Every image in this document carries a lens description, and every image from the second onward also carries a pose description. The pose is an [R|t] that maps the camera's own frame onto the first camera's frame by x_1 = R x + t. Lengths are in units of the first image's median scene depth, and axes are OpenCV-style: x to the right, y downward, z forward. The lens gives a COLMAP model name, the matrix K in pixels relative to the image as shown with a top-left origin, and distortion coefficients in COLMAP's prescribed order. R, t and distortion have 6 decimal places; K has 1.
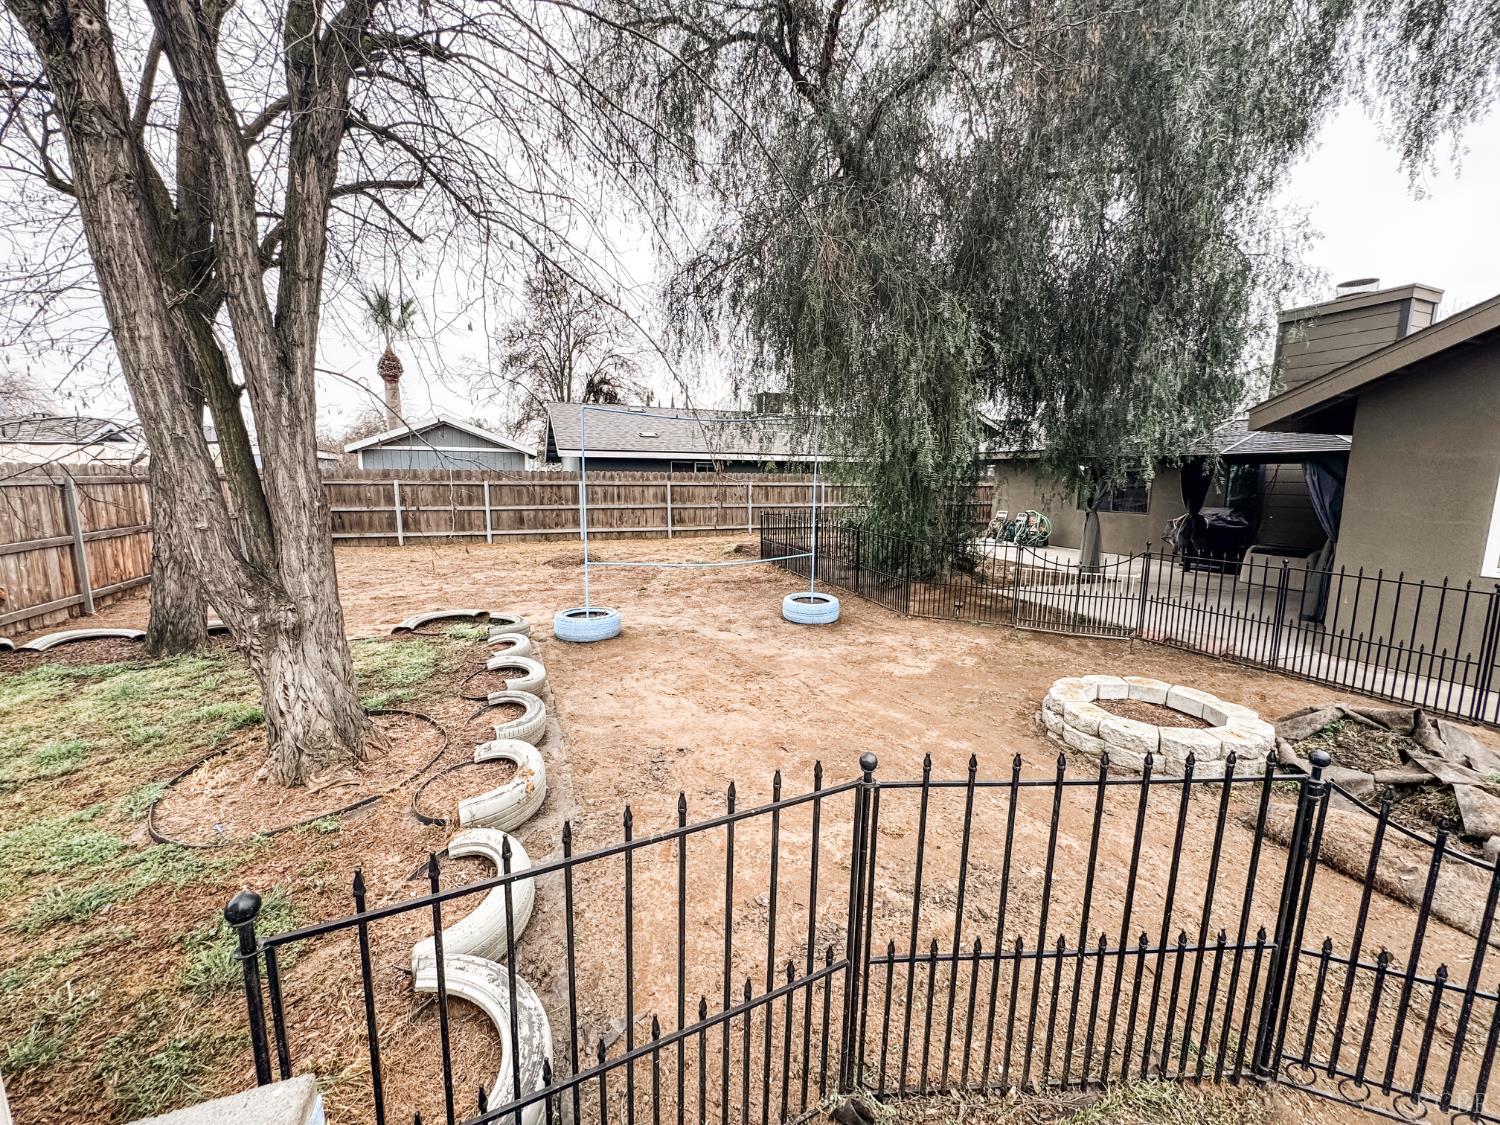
lens RADIAL K [[601.6, 0, 747.7], [0, 601.6, 563.9], [0, 0, 1]] dist [-0.001341, 0.001098]
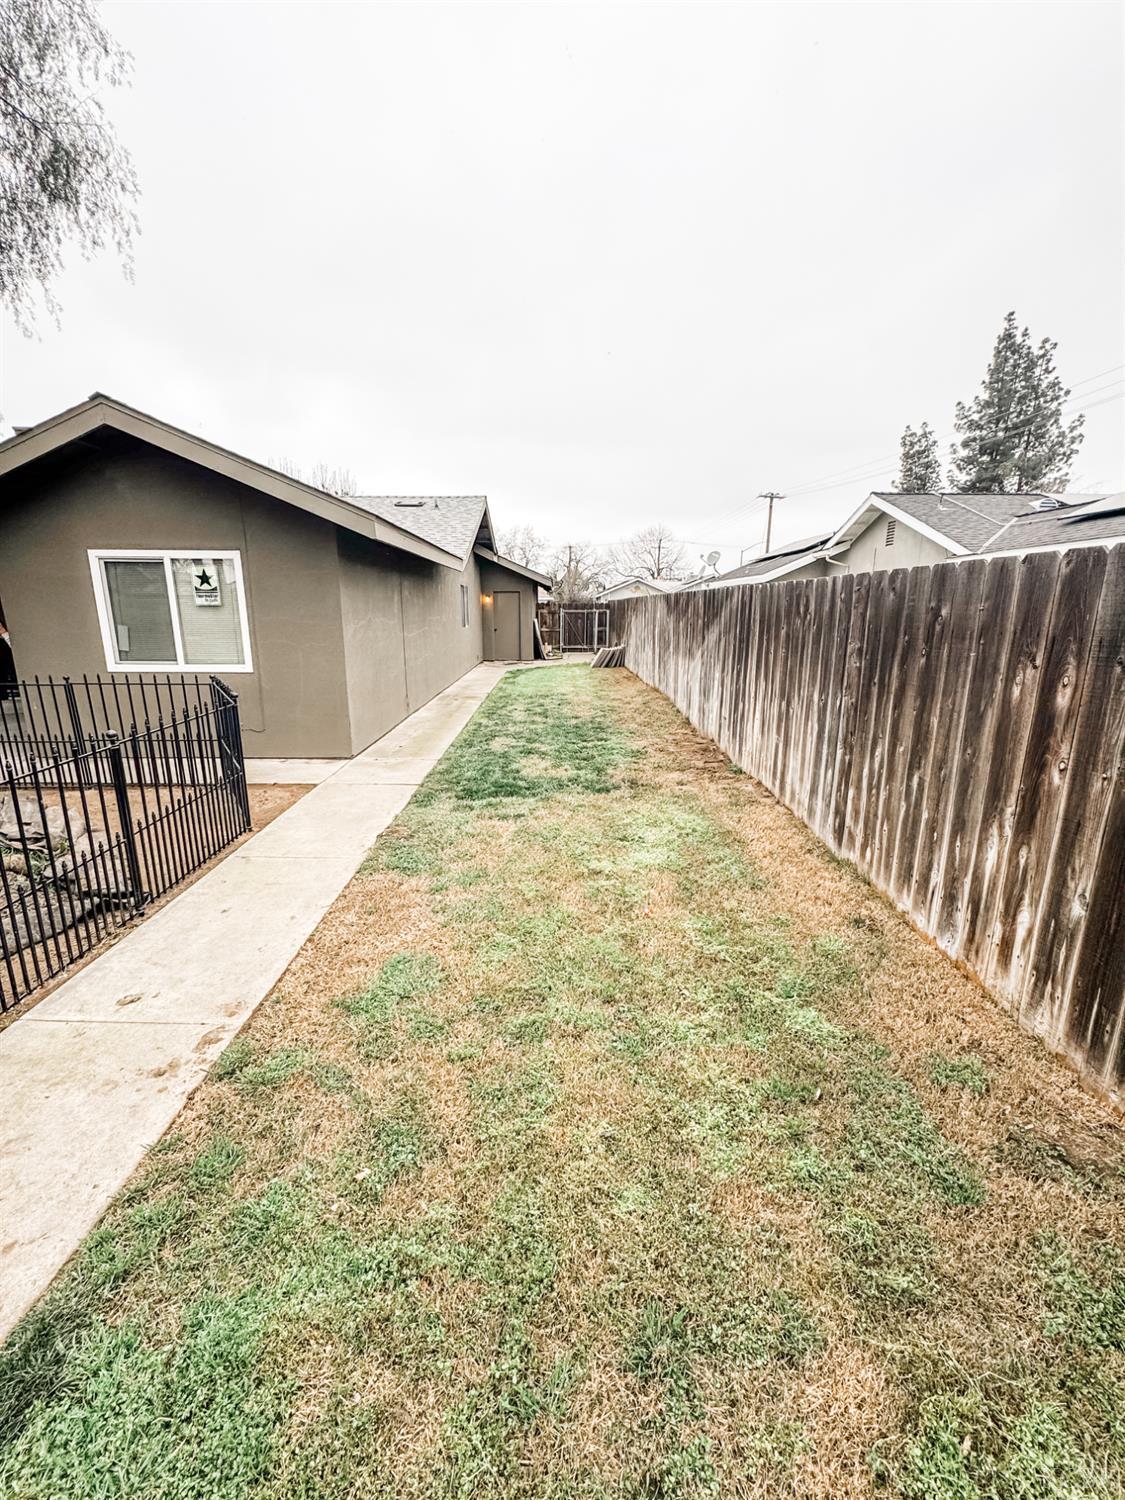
lens RADIAL K [[601.6, 0, 559.9], [0, 601.6, 749.1], [0, 0, 1]] dist [-0.001341, 0.001098]
pose [[0.160558, -0.246383, 0.955781, -0.797862], [0.155780, 0.962532, 0.221955, 0.084571], [-0.974656, 0.113255, 0.192924, -0.910522]]
